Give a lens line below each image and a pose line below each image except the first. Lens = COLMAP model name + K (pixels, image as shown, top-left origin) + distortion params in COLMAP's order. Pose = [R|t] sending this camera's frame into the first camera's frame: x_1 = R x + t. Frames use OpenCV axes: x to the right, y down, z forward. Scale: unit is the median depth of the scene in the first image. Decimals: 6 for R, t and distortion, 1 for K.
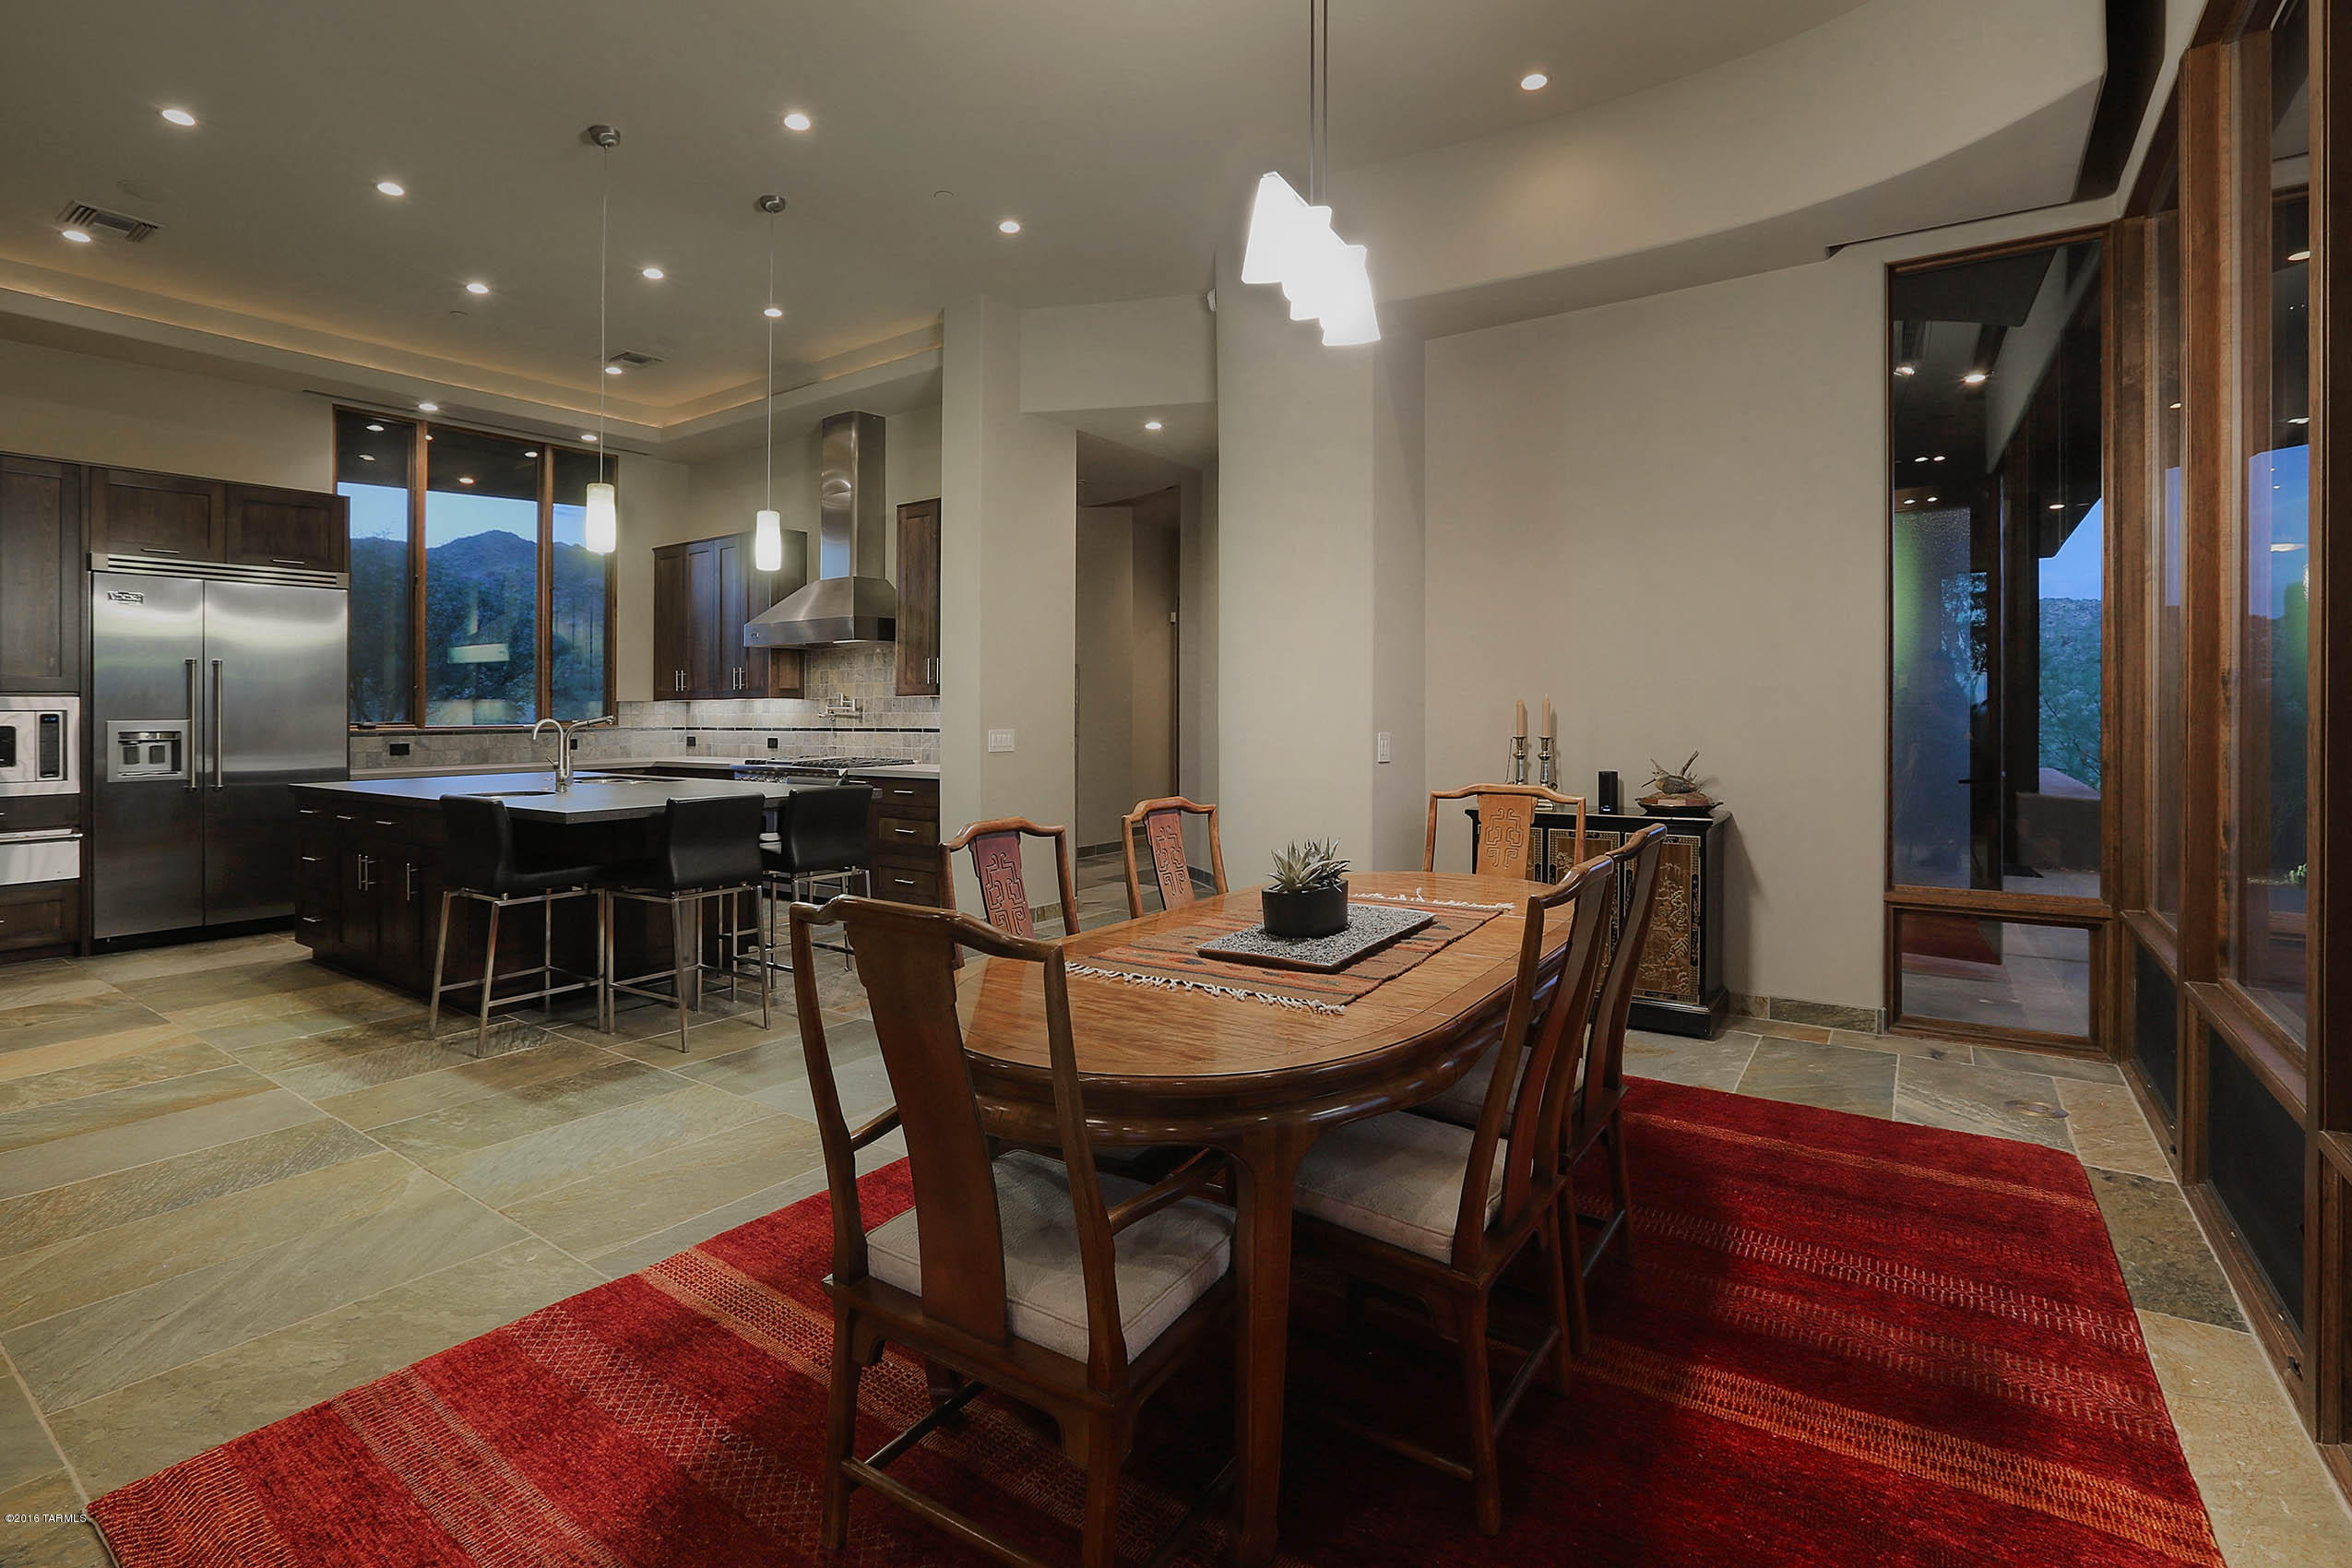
lens RADIAL K [[1102.9, 0, 1115.5], [0, 1102.9, 706.8], [0, 0, 1]] dist [-0.019529, 0.013361]
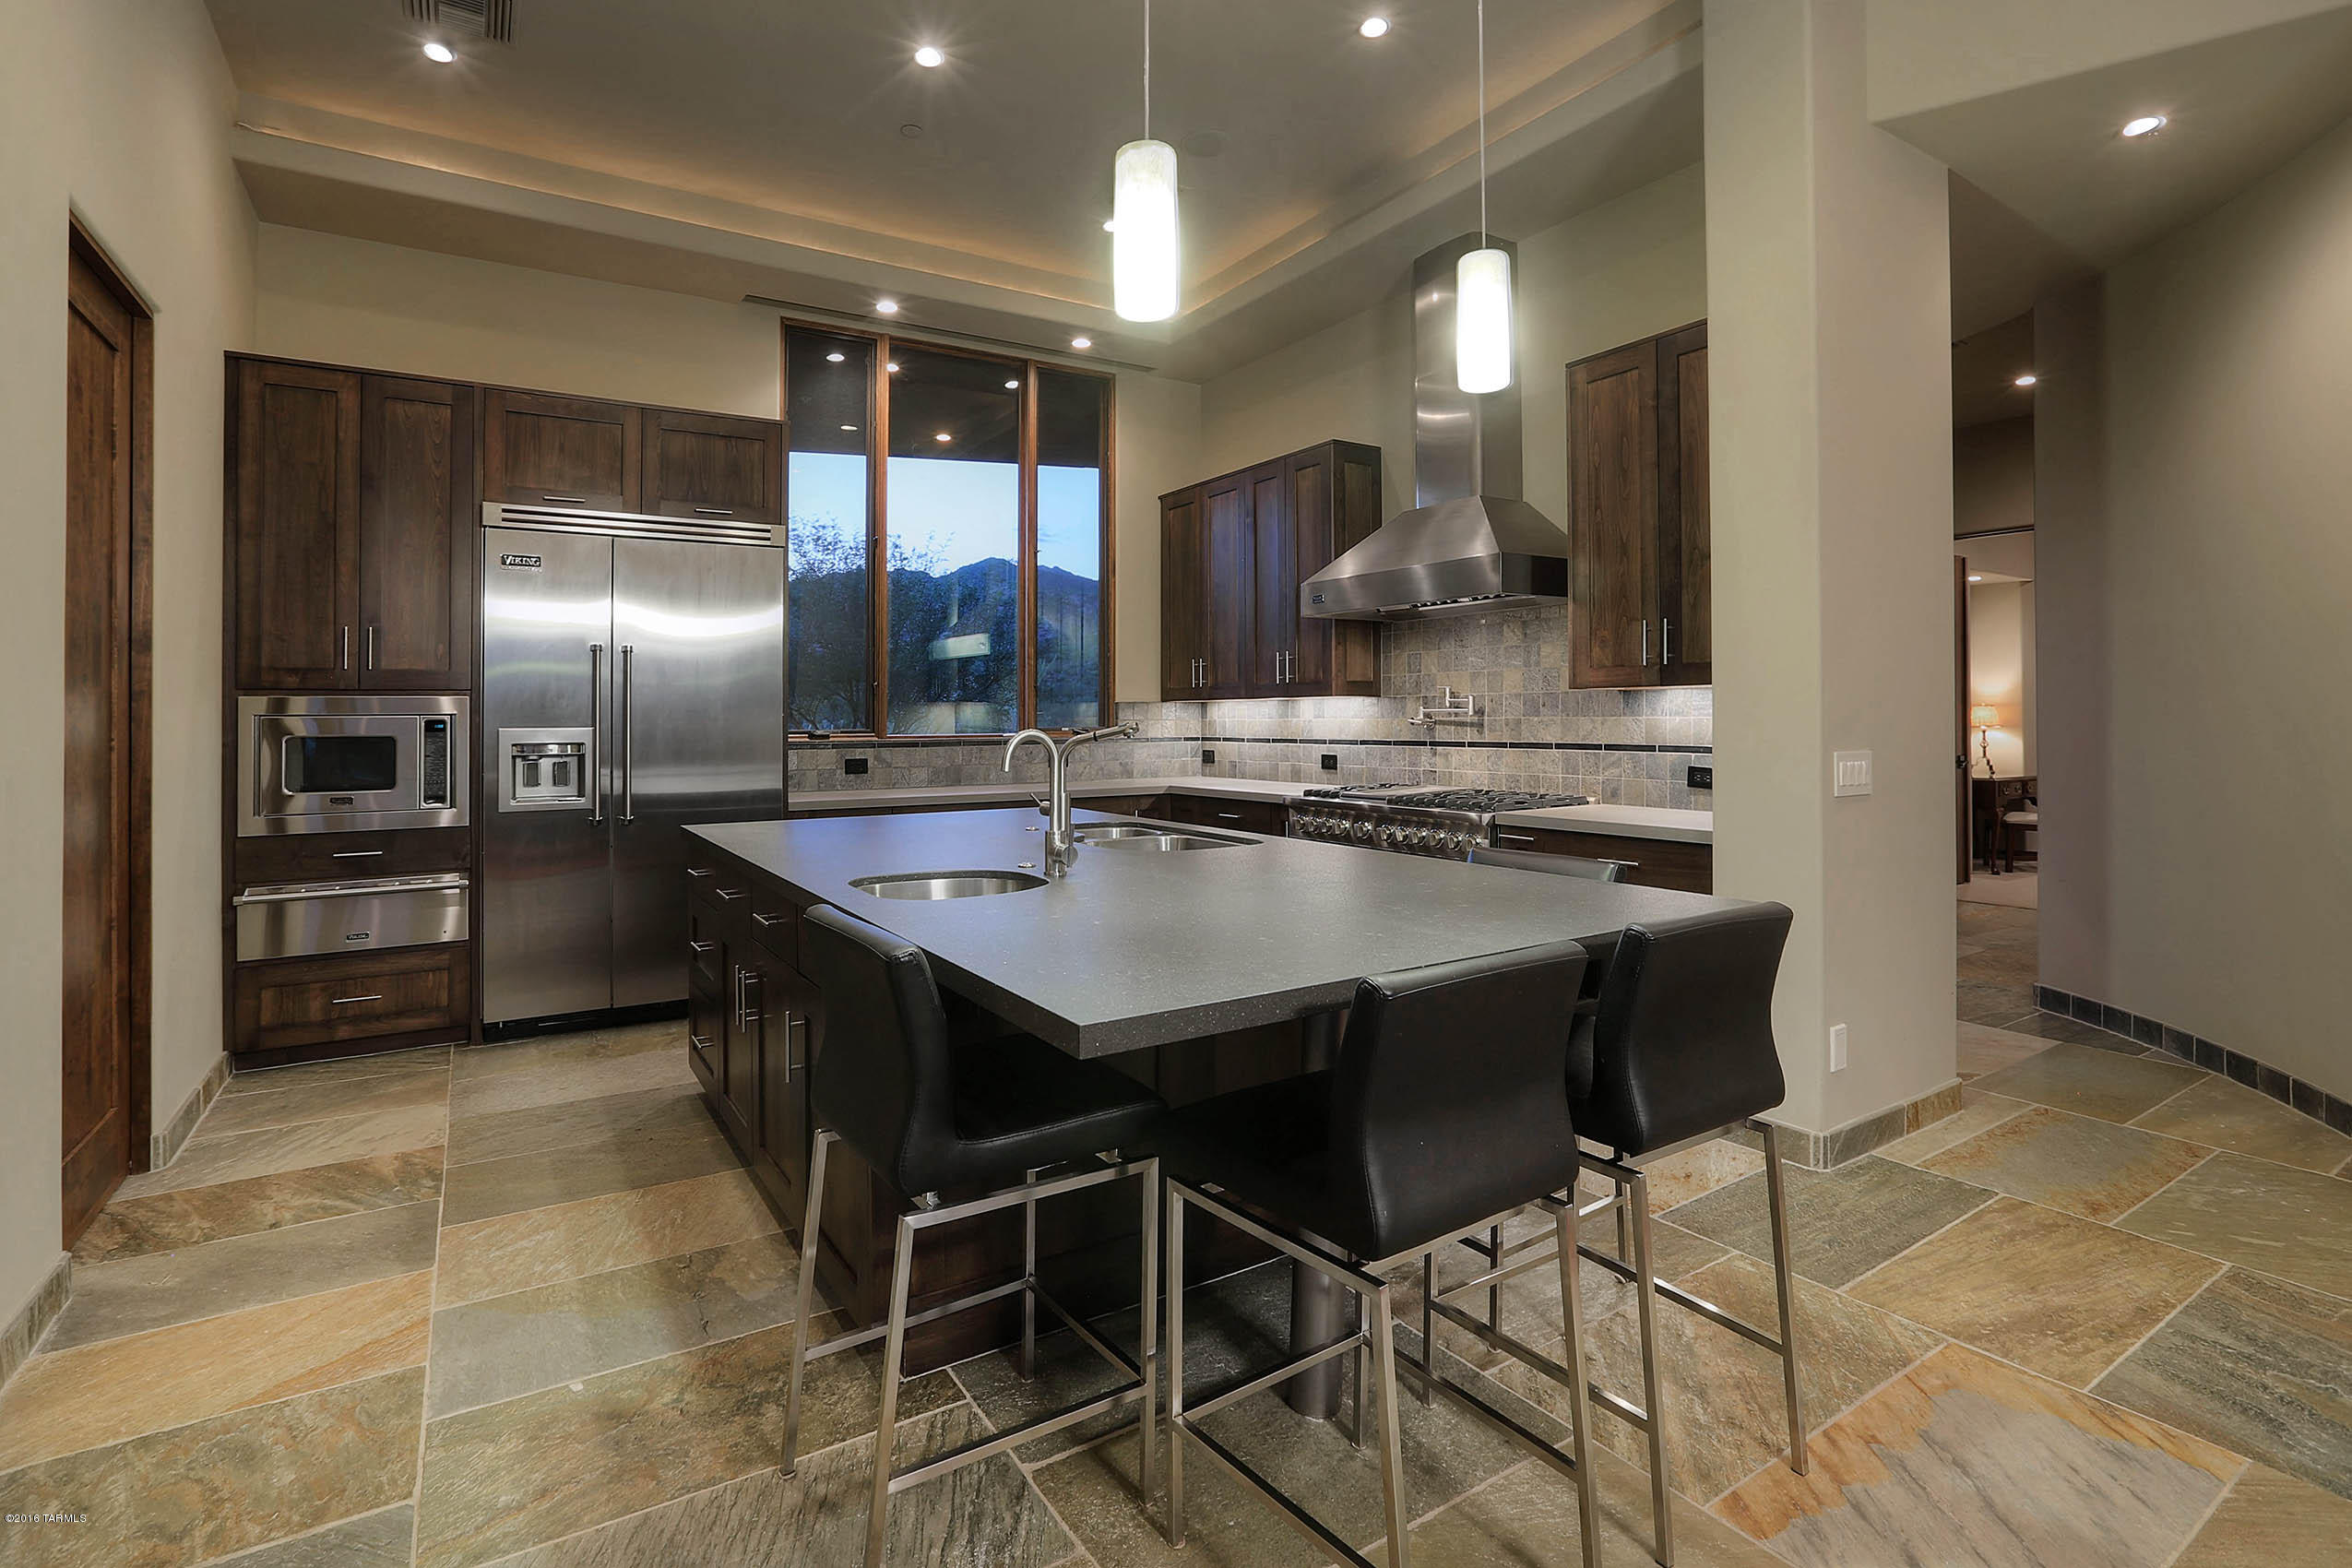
lens RADIAL K [[1102.9, 0, 1115.5], [0, 1102.9, 706.8], [0, 0, 1]] dist [-0.019529, 0.013361]
pose [[0.920165, -0.003988, -0.391510, -0.192916], [0.002192, 0.999985, -0.005033, 0.002214], [0.391524, 0.003773, 0.920160, 0.374704]]
